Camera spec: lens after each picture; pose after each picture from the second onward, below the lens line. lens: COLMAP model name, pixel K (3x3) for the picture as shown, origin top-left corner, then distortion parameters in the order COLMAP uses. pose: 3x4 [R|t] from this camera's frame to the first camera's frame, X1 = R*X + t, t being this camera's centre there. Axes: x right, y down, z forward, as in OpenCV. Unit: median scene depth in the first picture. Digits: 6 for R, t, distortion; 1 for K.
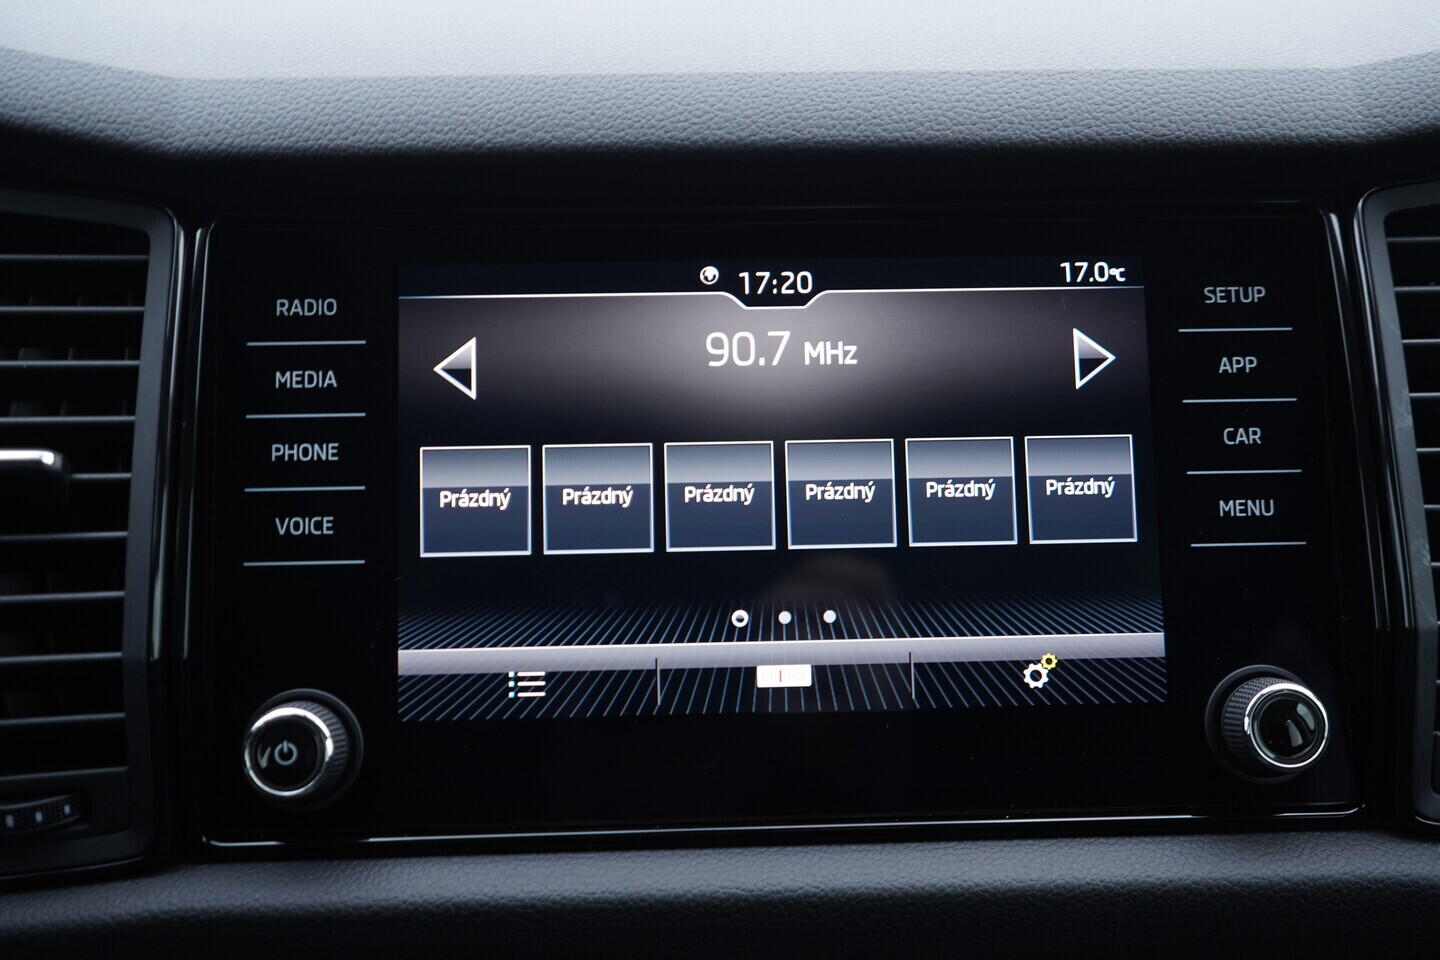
lens RADIAL K [[1462.2, 0, 722.1], [0, 1462.2, 471.8], [0, 0, 1]] dist [0.000588, 0.000000]
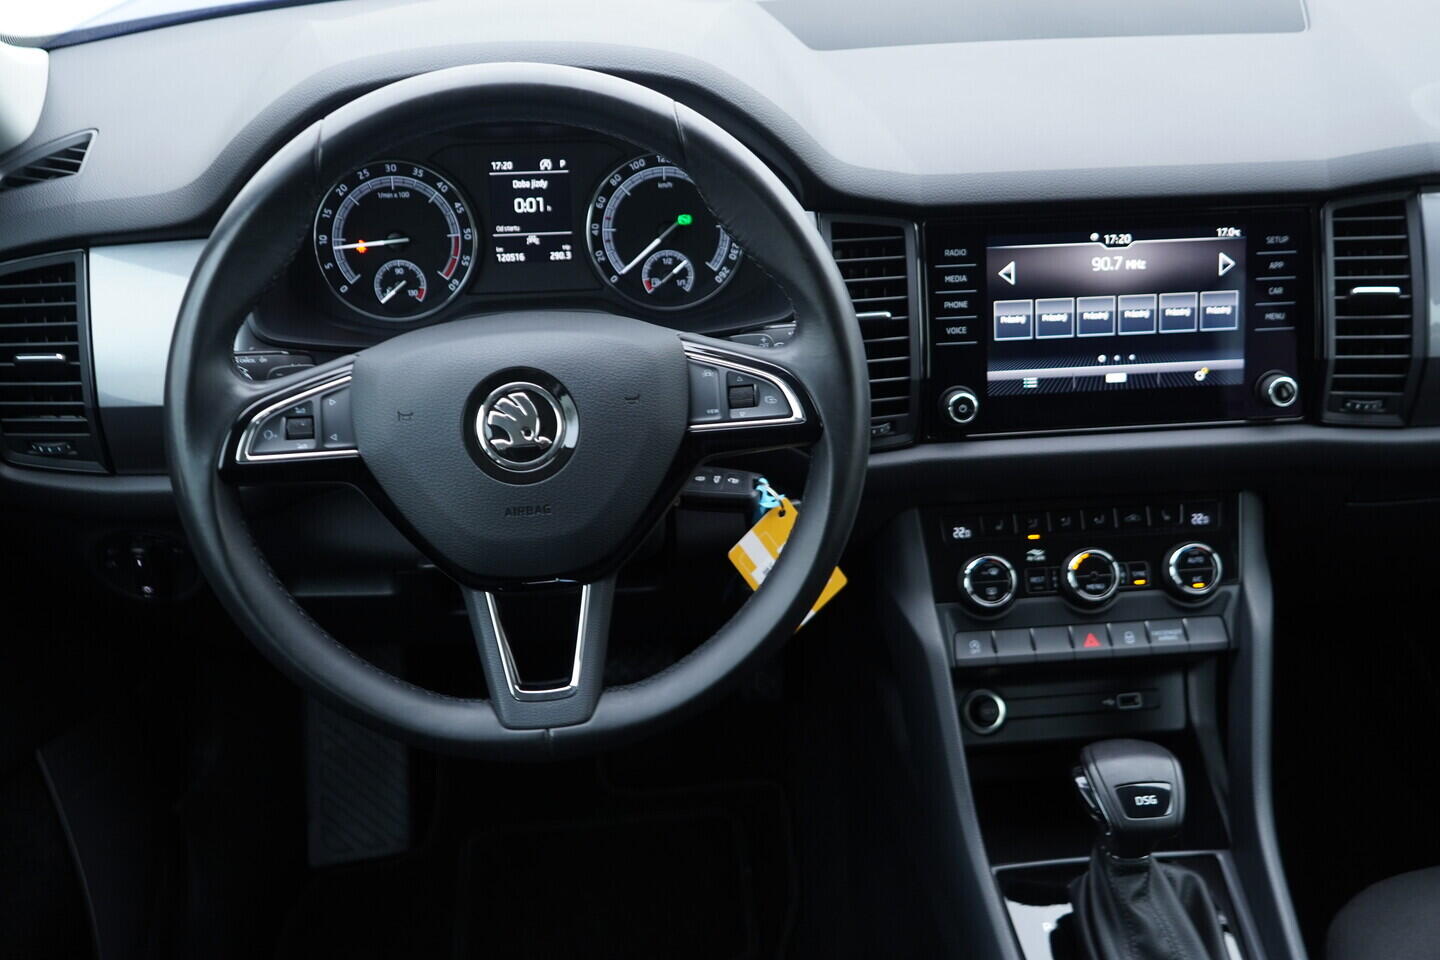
lens RADIAL K [[1462.2, 0, 719.9], [0, 1462.2, 477.5], [0, 0, 1]] dist [0.000588, 0.000000]
pose [[0.998371, -0.024941, 0.051312, -0.907827], [0.009783, 0.960902, 0.276717, -0.488298], [-0.056207, -0.275765, 0.959580, -1.828122]]
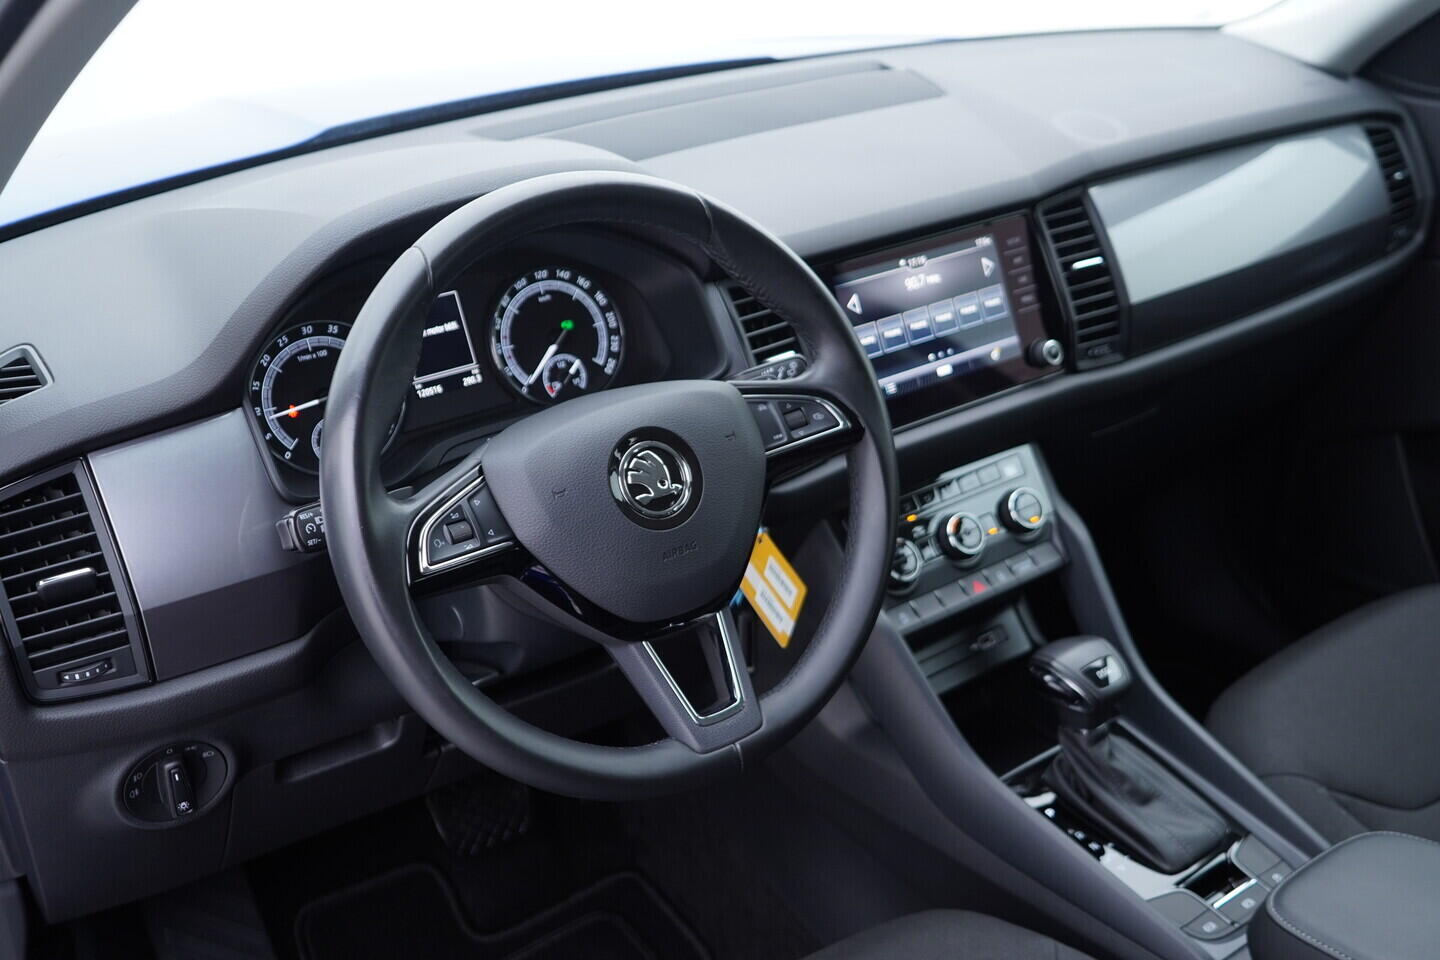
lens RADIAL K [[1462.2, 0, 714.8], [0, 1462.2, 491.8], [0, 0, 1]] dist [0.000588, 0.000000]
pose [[0.838636, -0.263551, 0.476686, -2.241508], [0.187547, 0.961352, 0.201563, -0.407247], [-0.511386, -0.079637, 0.855653, -1.833146]]
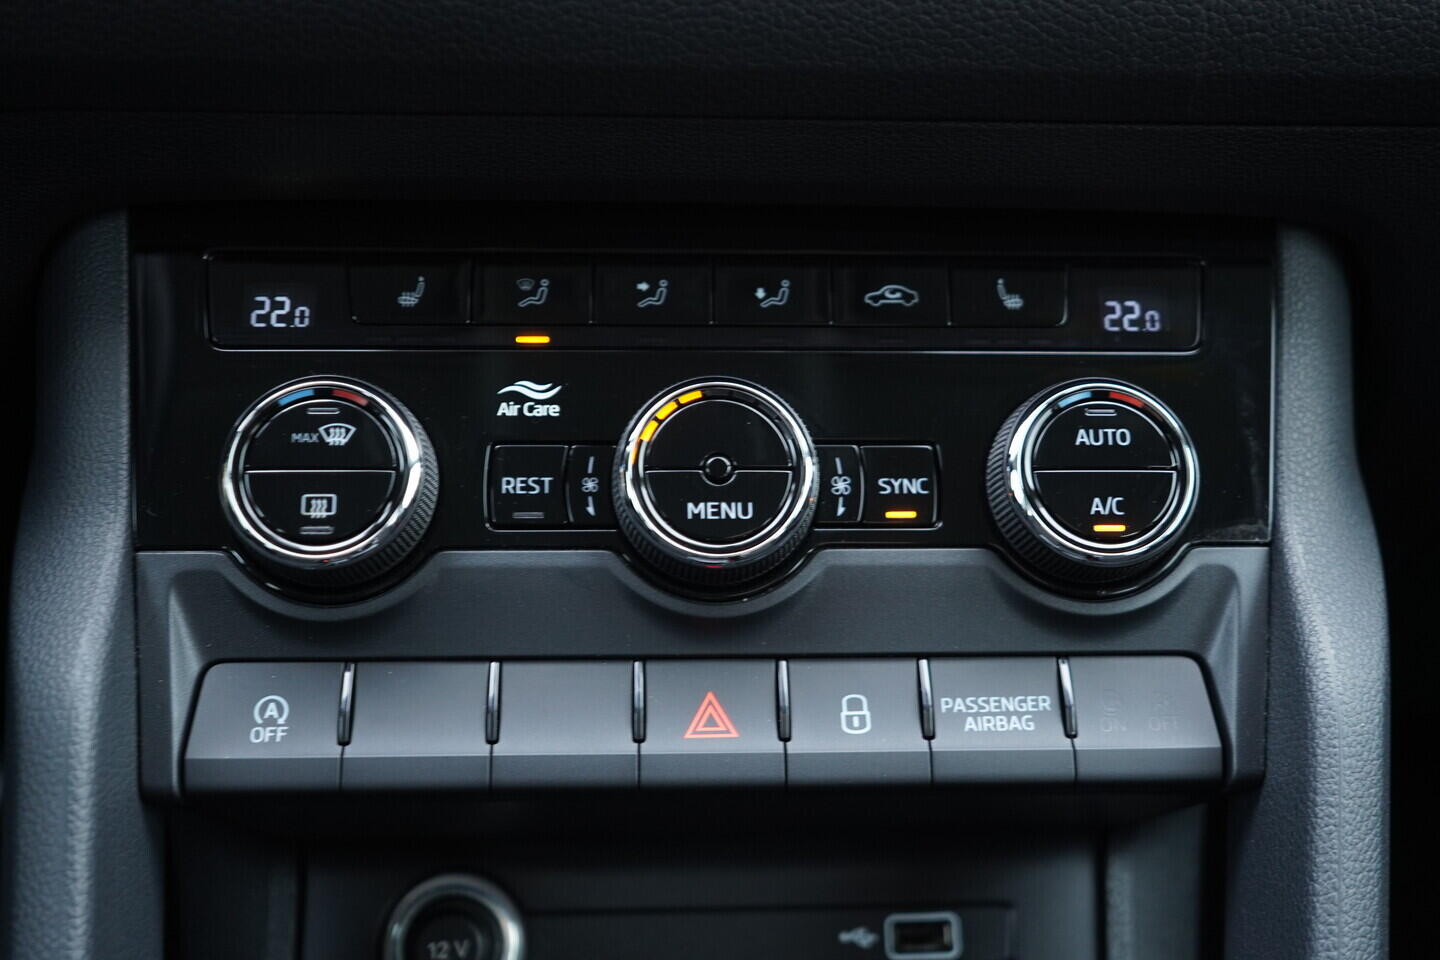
lens RADIAL K [[1462.2, 0, 719.5], [0, 1462.2, 483.1], [0, 0, 1]] dist [0.000588, 0.000000]
pose [[0.999511, 0.024309, 0.019656, 0.001399], [-0.027424, 0.983652, 0.177980, 0.414481], [-0.015008, -0.178432, 0.983838, 0.175994]]
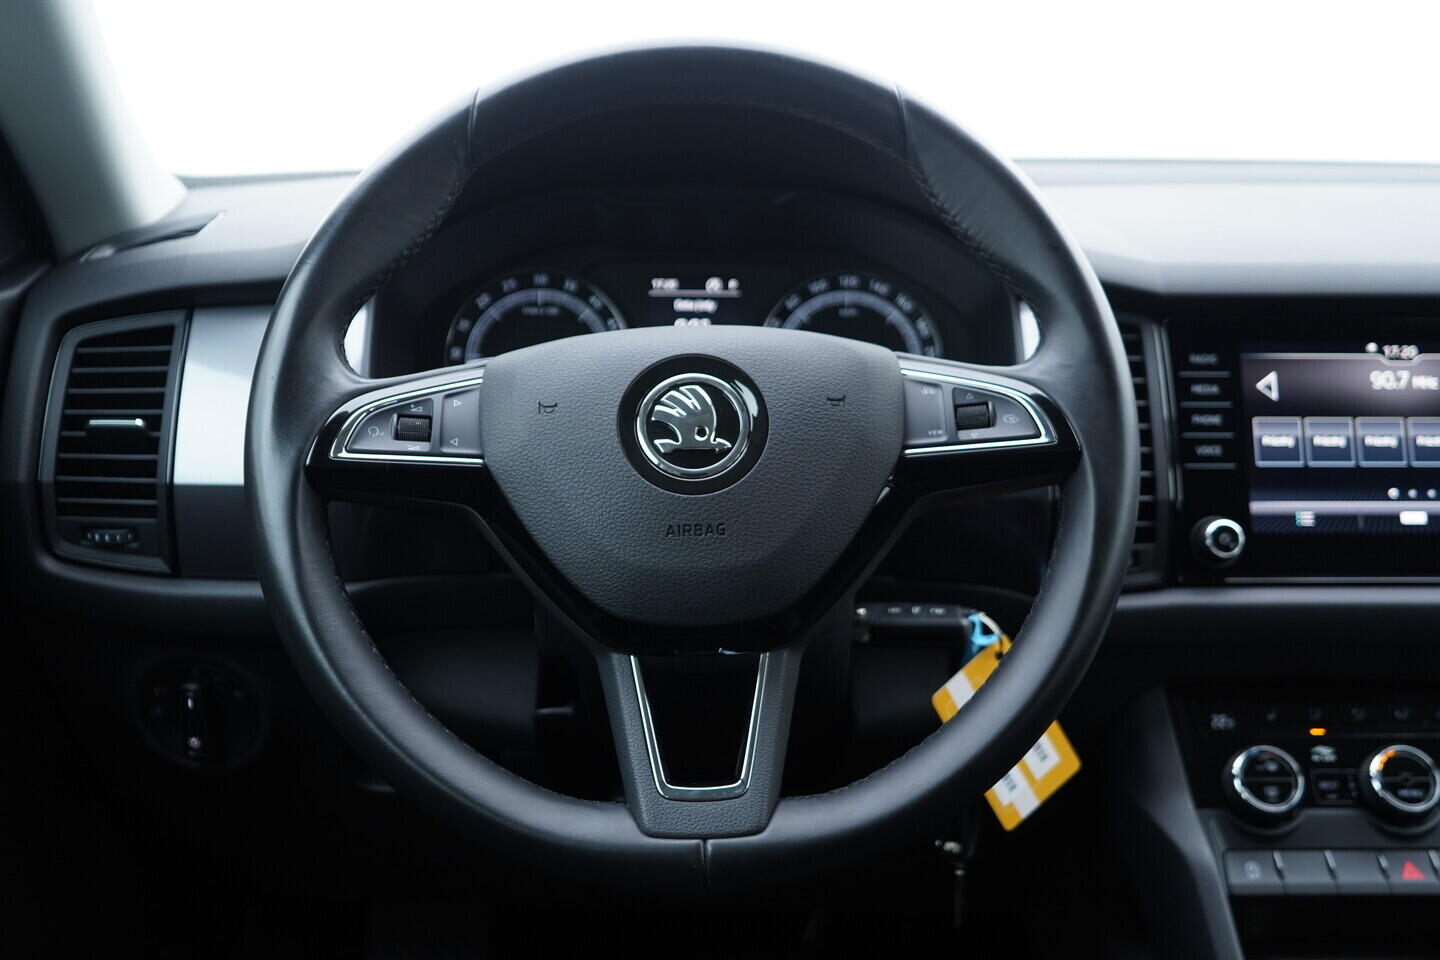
lens RADIAL K [[1462.2, 0, 718.9], [0, 1462.2, 483.2], [0, 0, 1]] dist [0.000588, 0.000000]
pose [[0.999755, 0.016615, -0.014638, -1.041045], [-0.017500, 0.997888, -0.062558, 0.251482], [0.013568, 0.062799, 0.997934, -1.364456]]
